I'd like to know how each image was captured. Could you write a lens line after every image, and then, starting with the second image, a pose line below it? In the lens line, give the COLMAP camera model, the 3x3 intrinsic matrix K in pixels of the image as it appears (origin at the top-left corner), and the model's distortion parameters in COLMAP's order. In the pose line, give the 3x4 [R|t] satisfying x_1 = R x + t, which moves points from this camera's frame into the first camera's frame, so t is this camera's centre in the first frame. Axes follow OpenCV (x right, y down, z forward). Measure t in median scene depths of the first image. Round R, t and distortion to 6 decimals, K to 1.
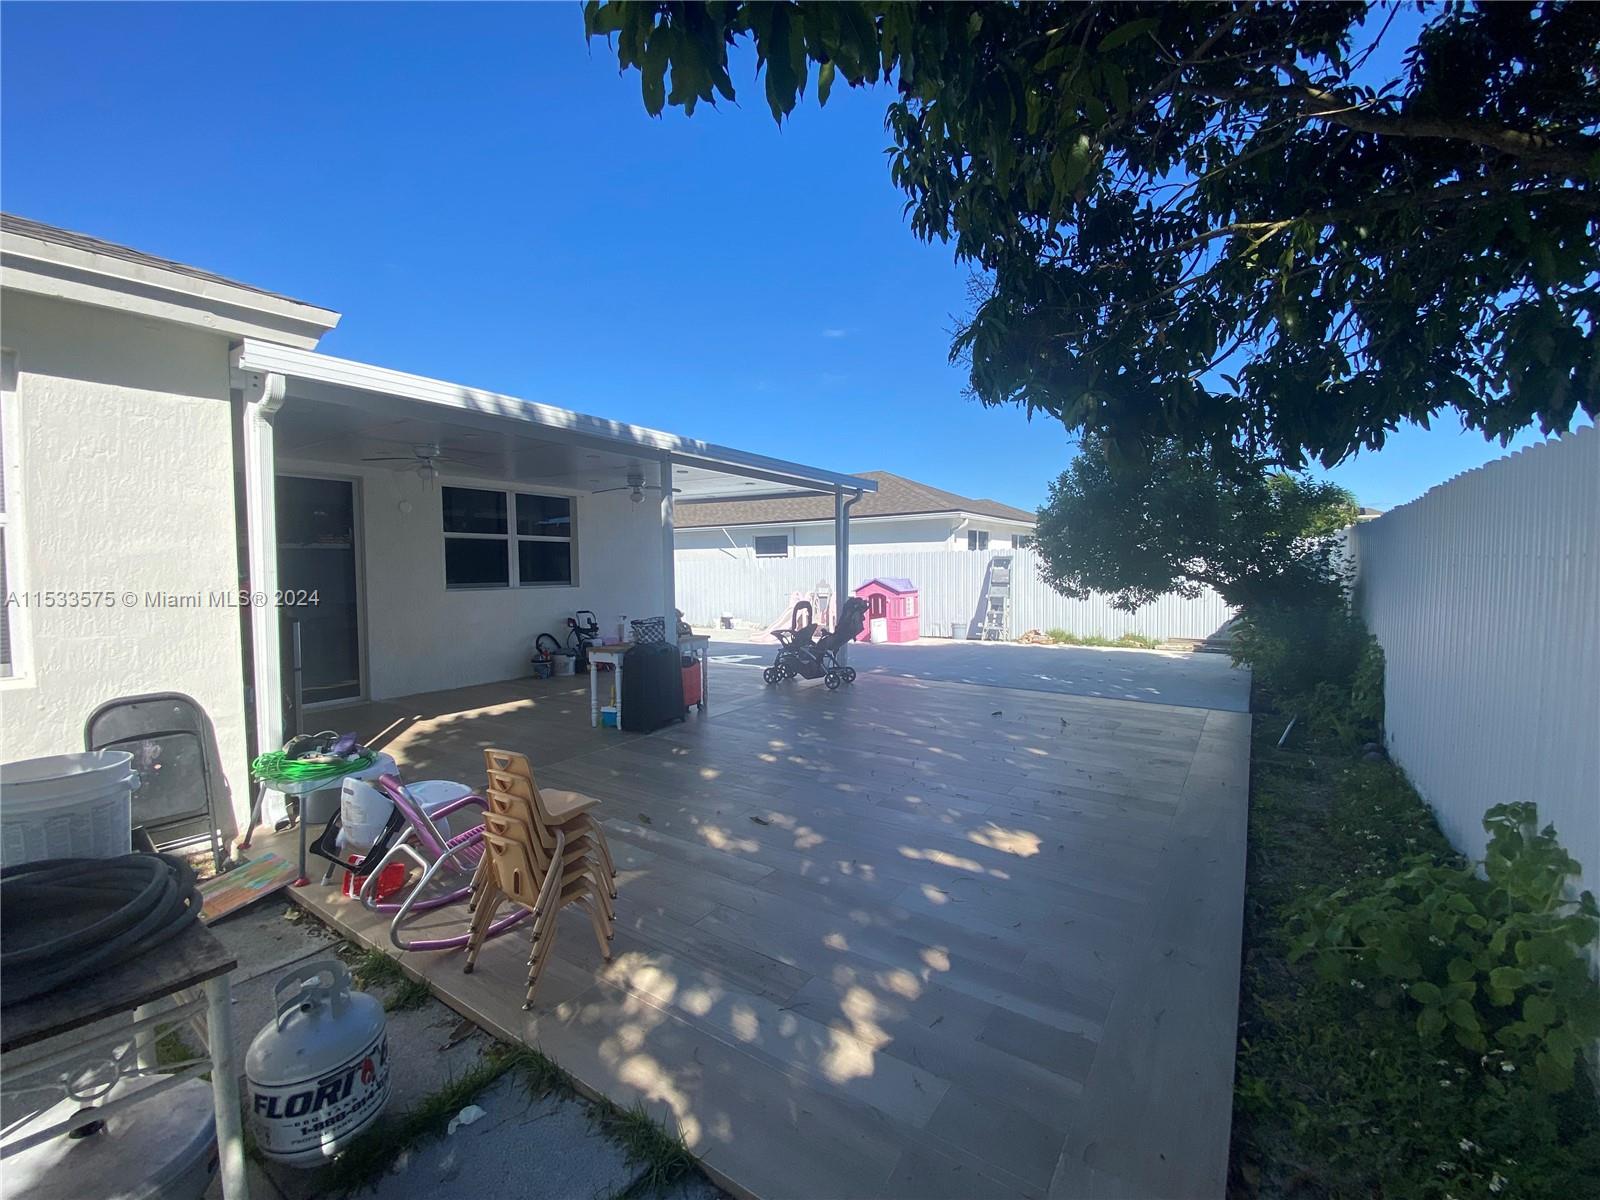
lens RADIAL K [[660.7, 0, 800.0], [0, 660.7, 600.0], [0, 0, 1]] dist [0.000009, -0.000011]
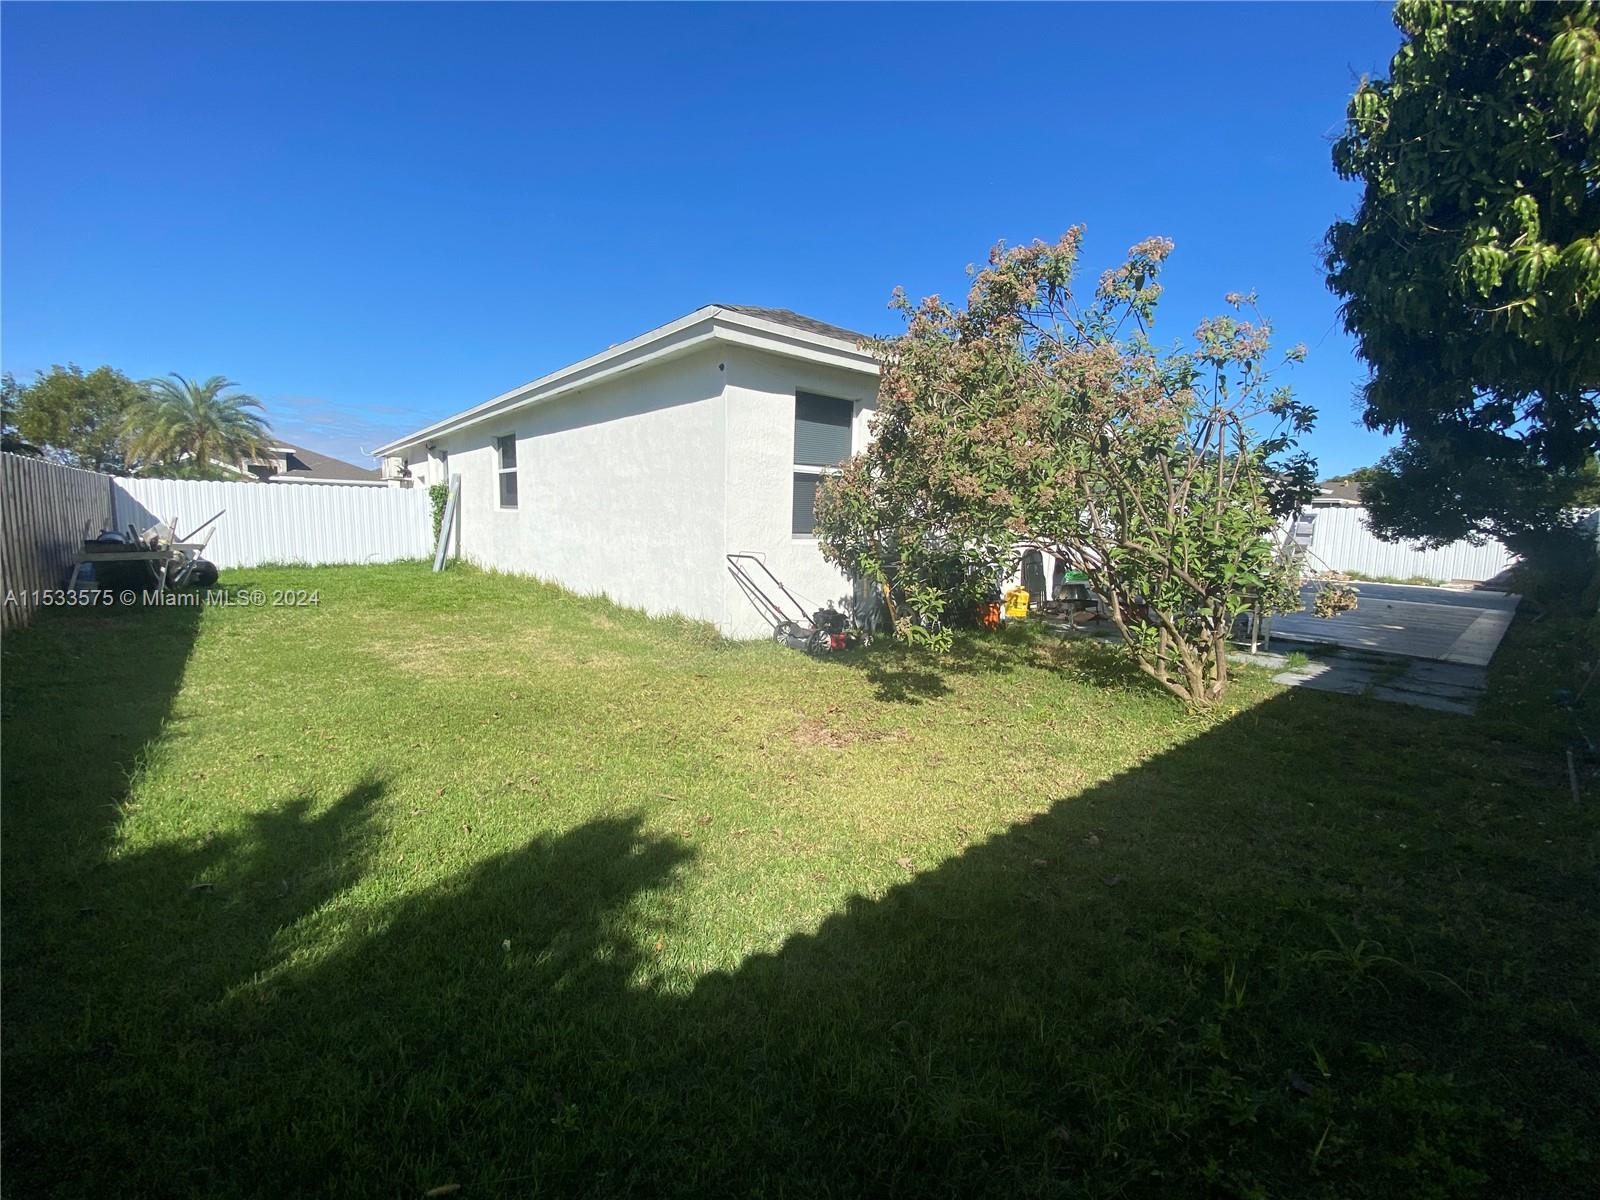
lens RADIAL K [[651.4, 0, 809.5], [0, 651.4, 597.2], [0, 0, 1]] dist [0.042053, -0.034949]
pose [[0.968398, 0.074594, -0.237992, -0.443835], [-0.058345, 0.995504, 0.074616, 0.079854], [0.242488, -0.058372, 0.968397, -0.698882]]
